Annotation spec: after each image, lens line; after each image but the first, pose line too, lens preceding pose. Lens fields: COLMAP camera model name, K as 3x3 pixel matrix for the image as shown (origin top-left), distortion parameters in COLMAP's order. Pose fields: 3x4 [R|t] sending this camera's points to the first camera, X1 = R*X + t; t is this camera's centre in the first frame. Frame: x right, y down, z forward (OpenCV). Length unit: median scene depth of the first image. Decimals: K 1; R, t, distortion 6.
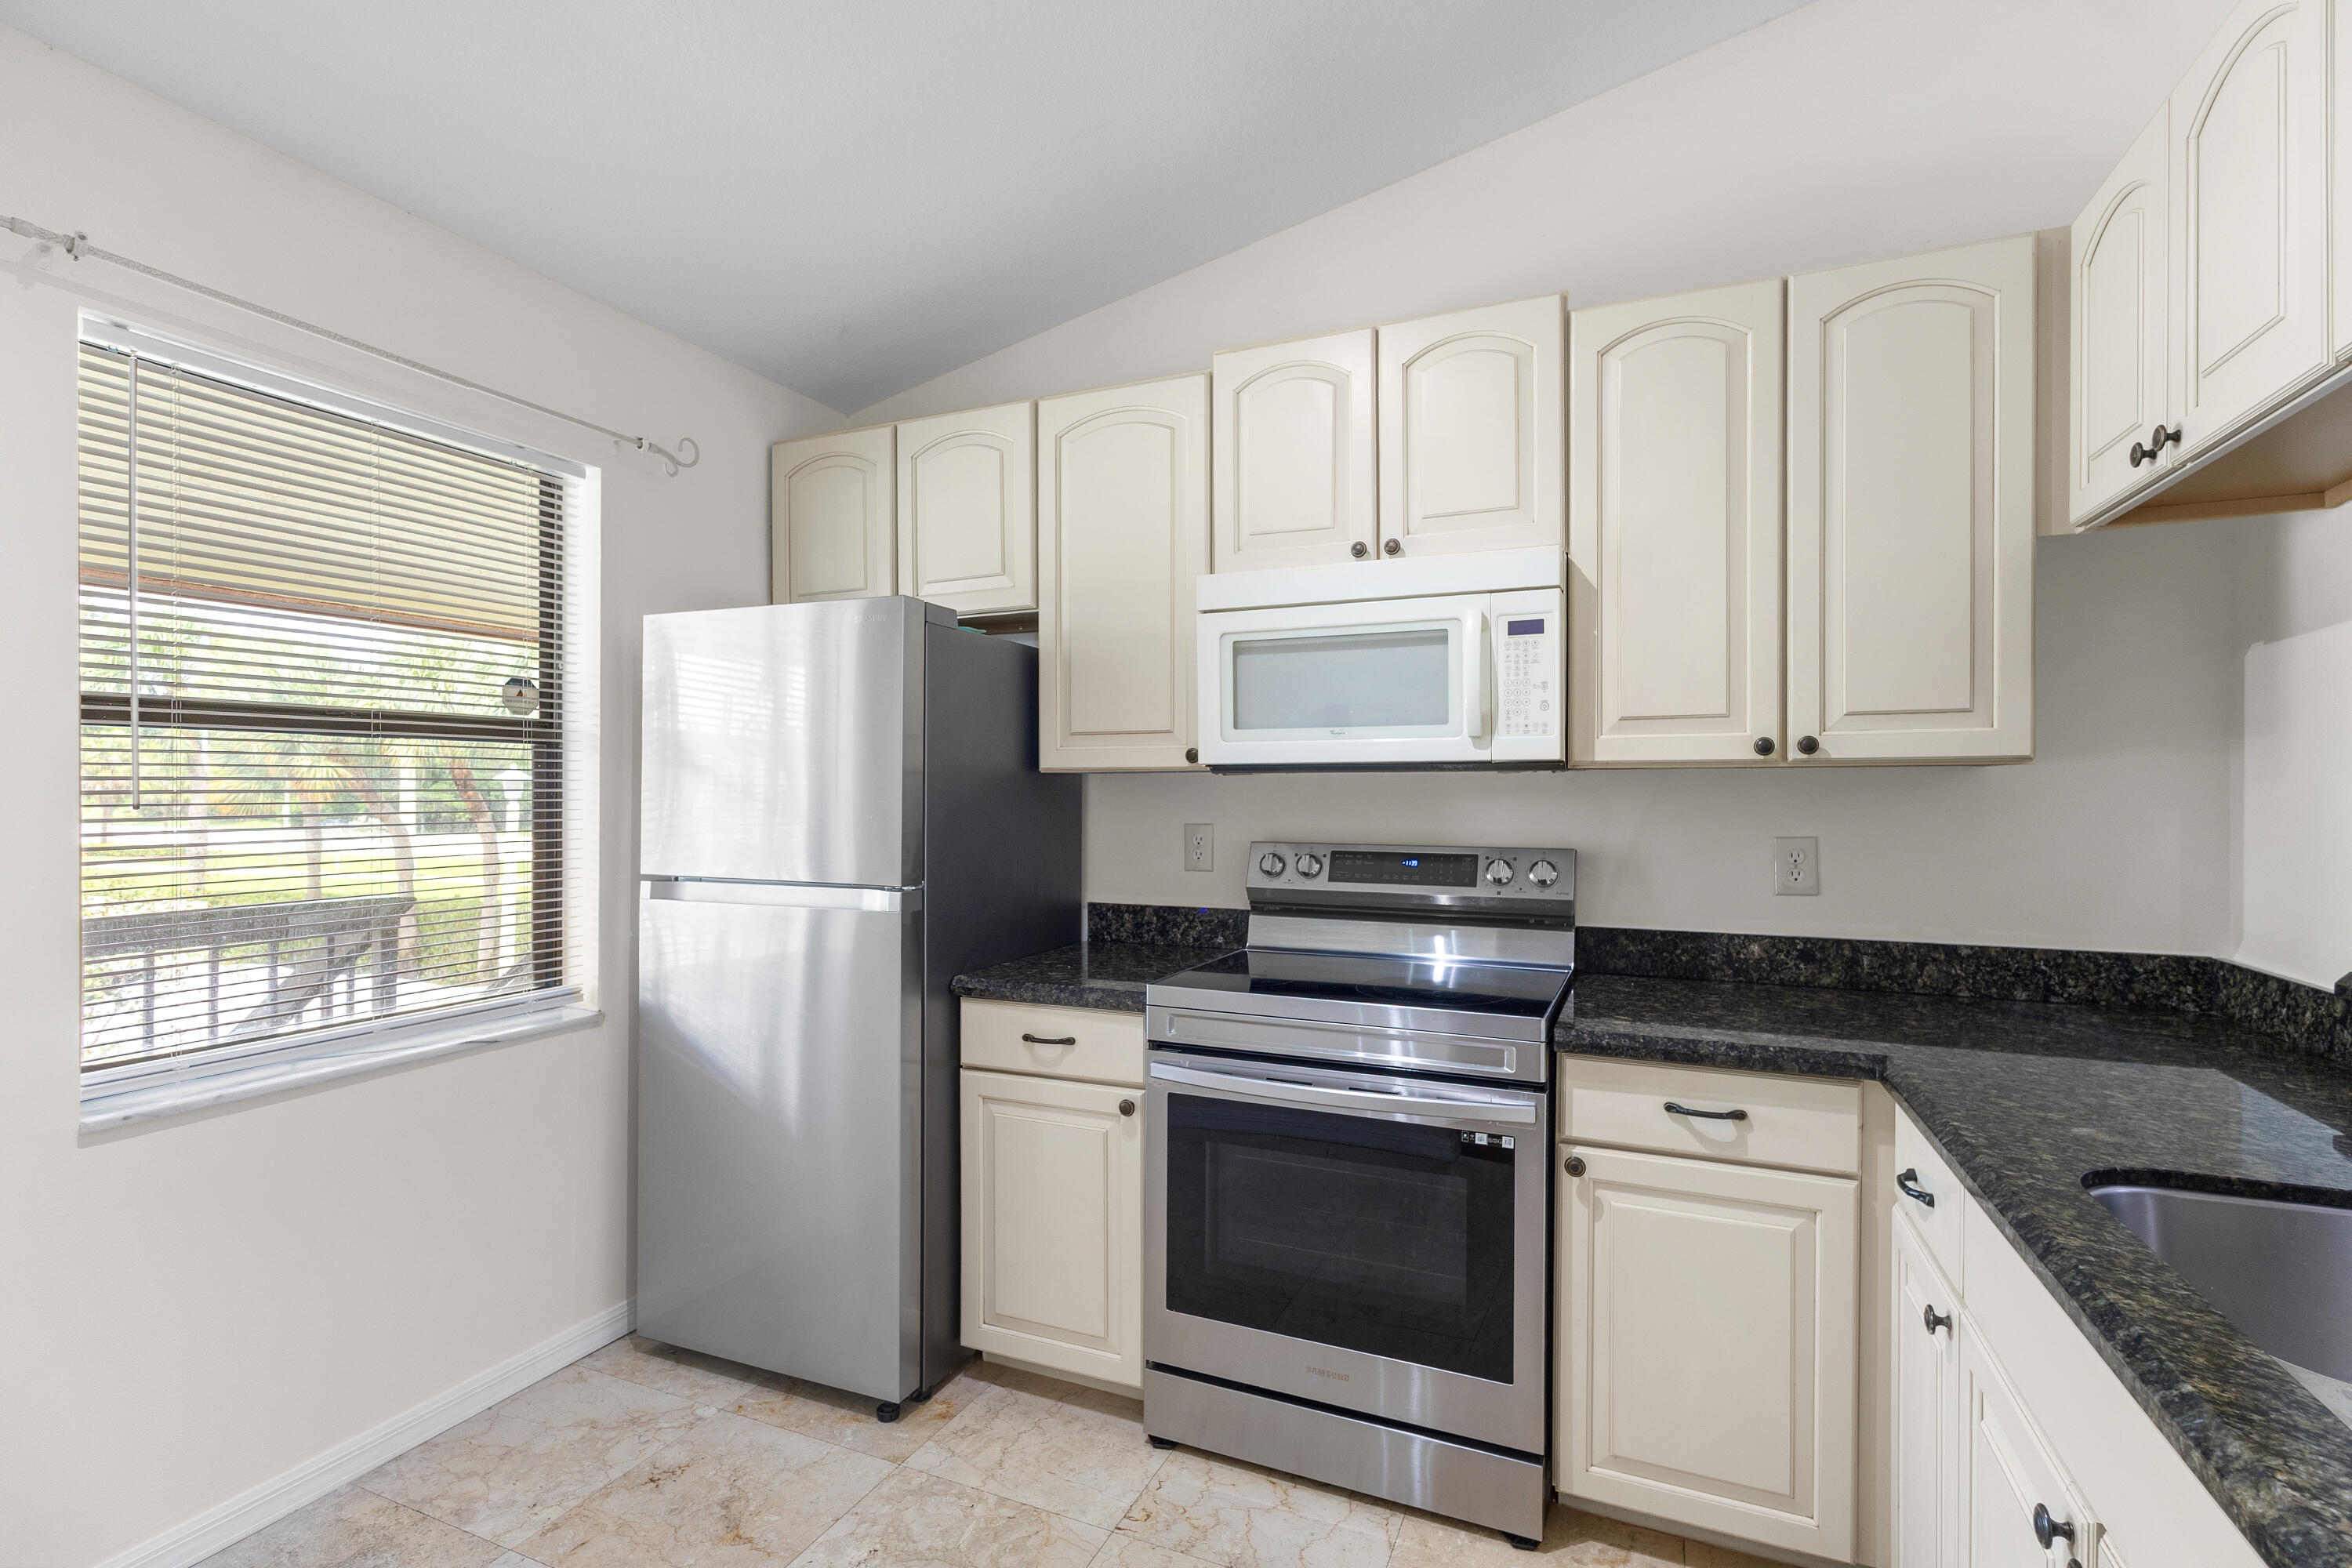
lens RADIAL K [[1085.4, 0, 1182.2], [0, 1085.4, 789.1], [0, 0, 1]] dist [0.002321, -0.000221]
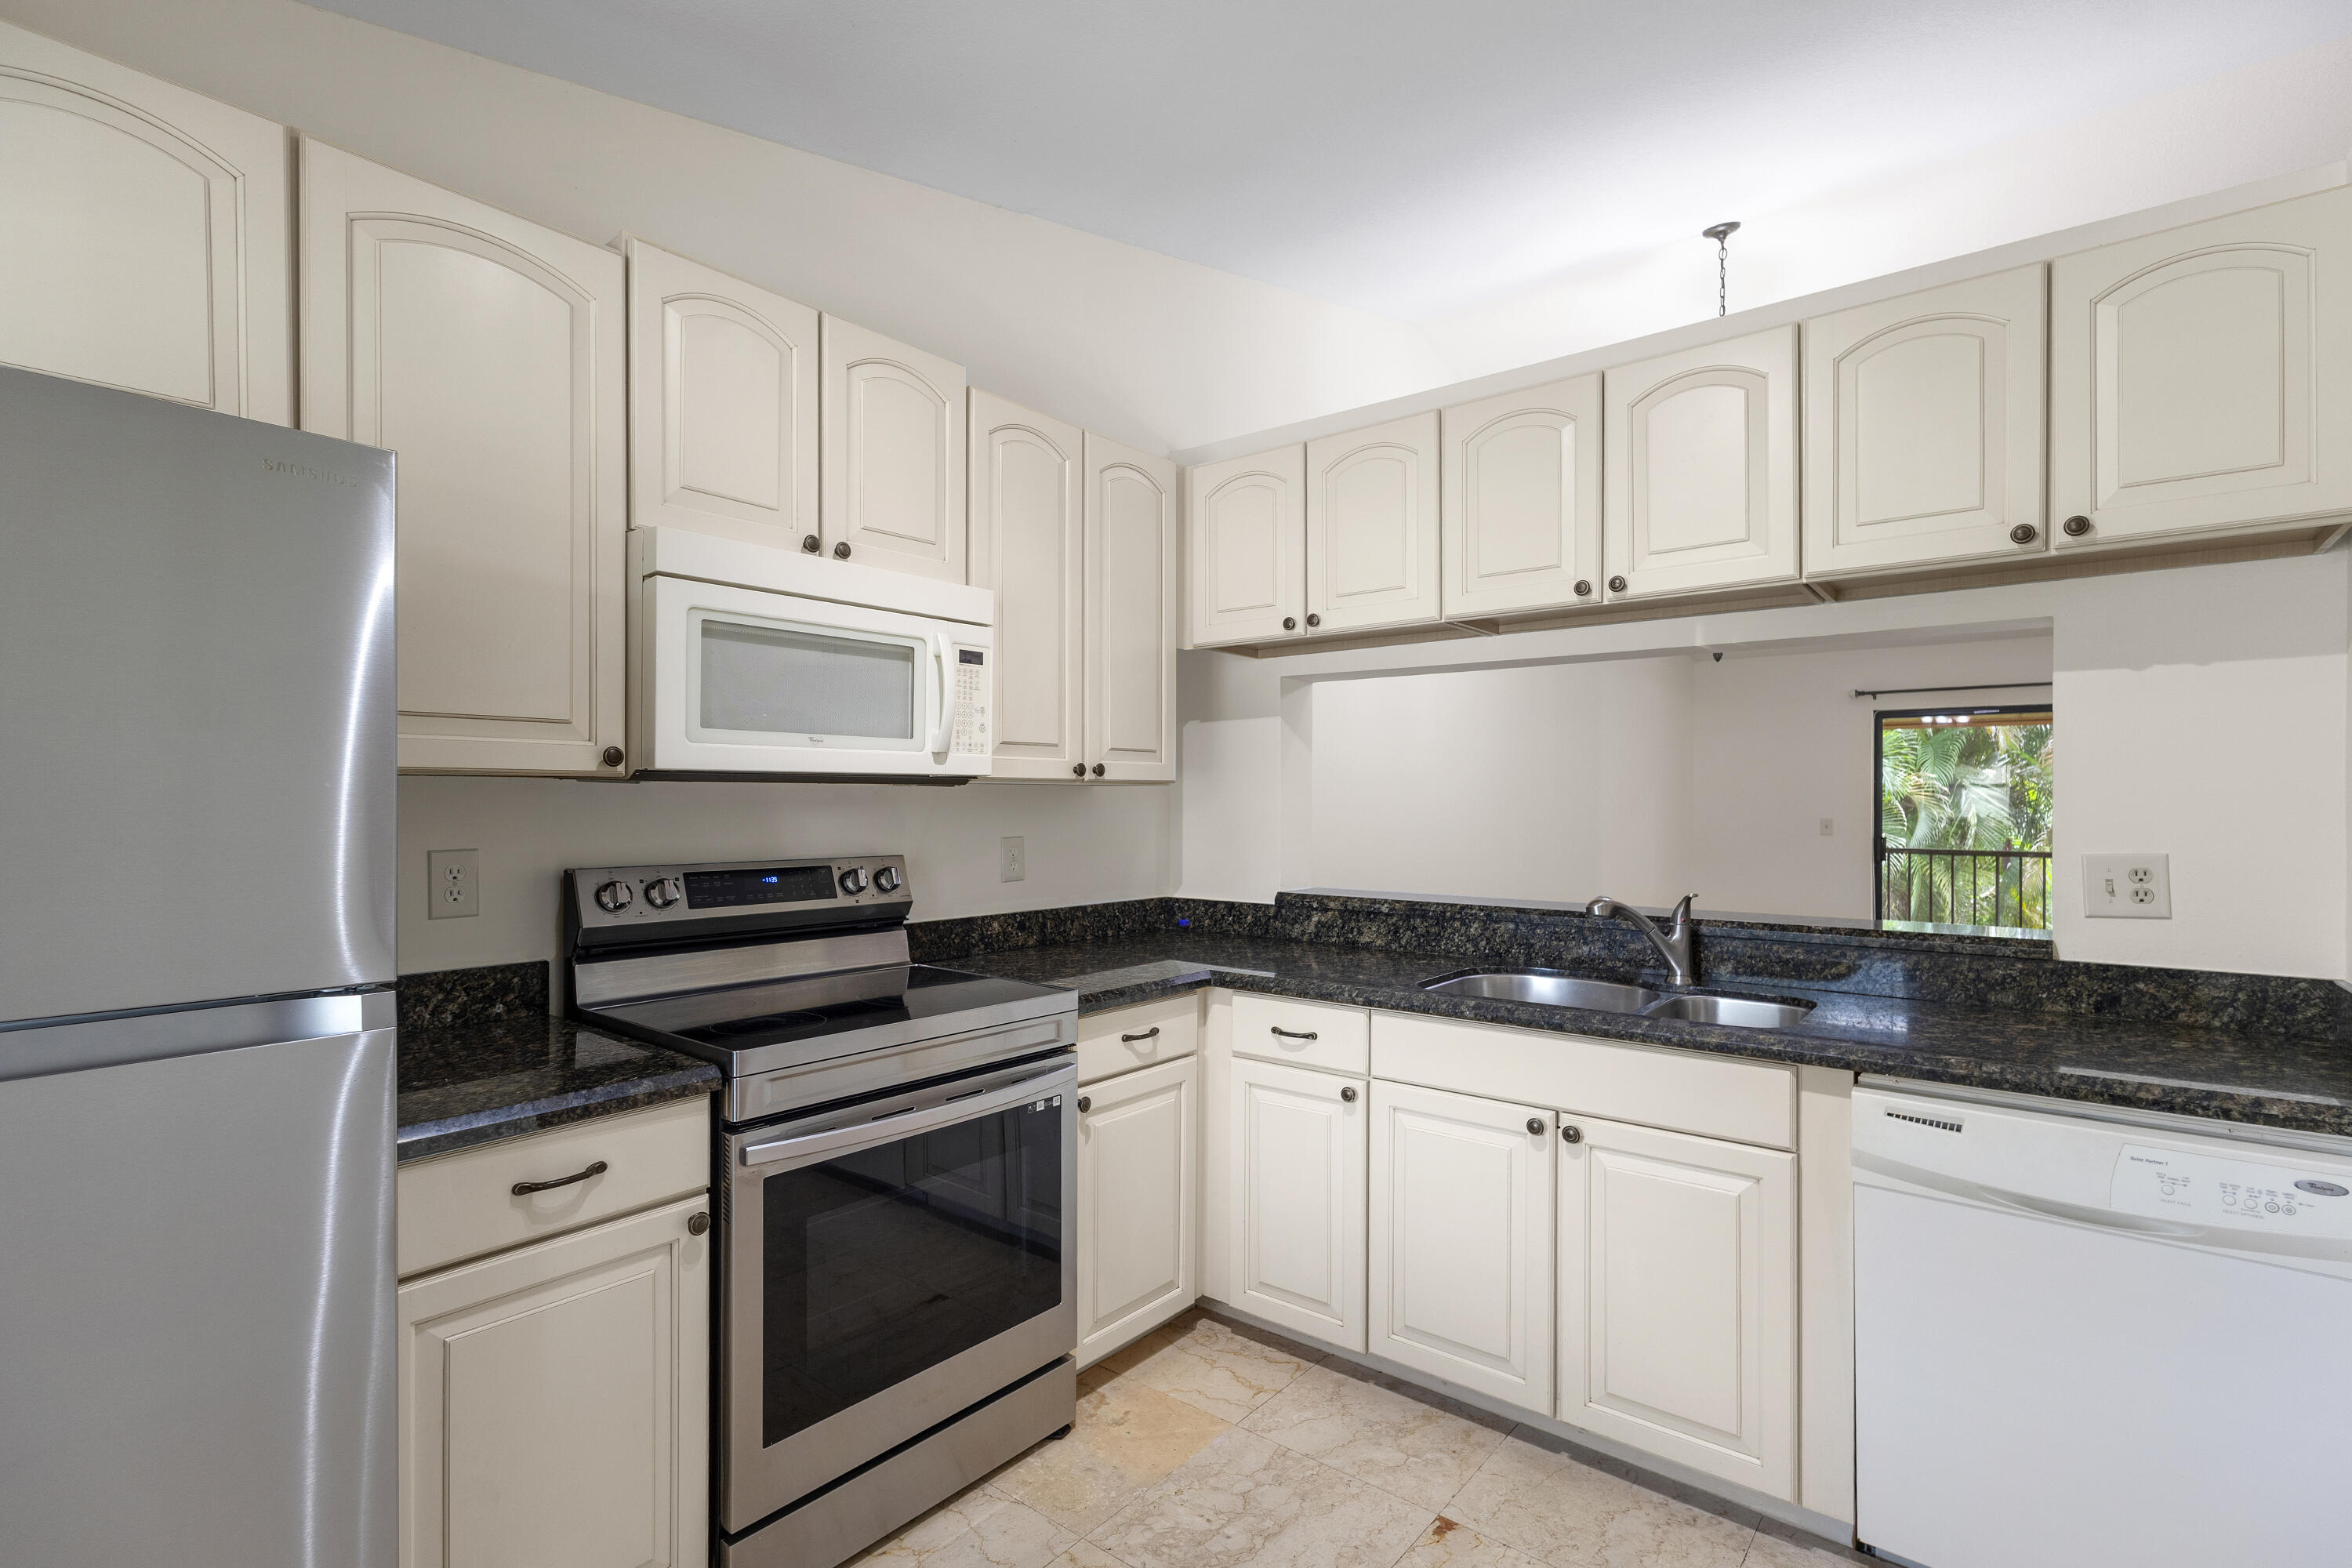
lens RADIAL K [[1085.4, 0, 1182.2], [0, 1085.4, 794.0], [0, 0, 1]] dist [0.002321, -0.000221]
pose [[0.271062, 0.004323, 0.962552, -0.677896], [-0.005512, 0.999980, -0.002939, -0.005414], [-0.962546, -0.004509, 0.271081, 0.463940]]
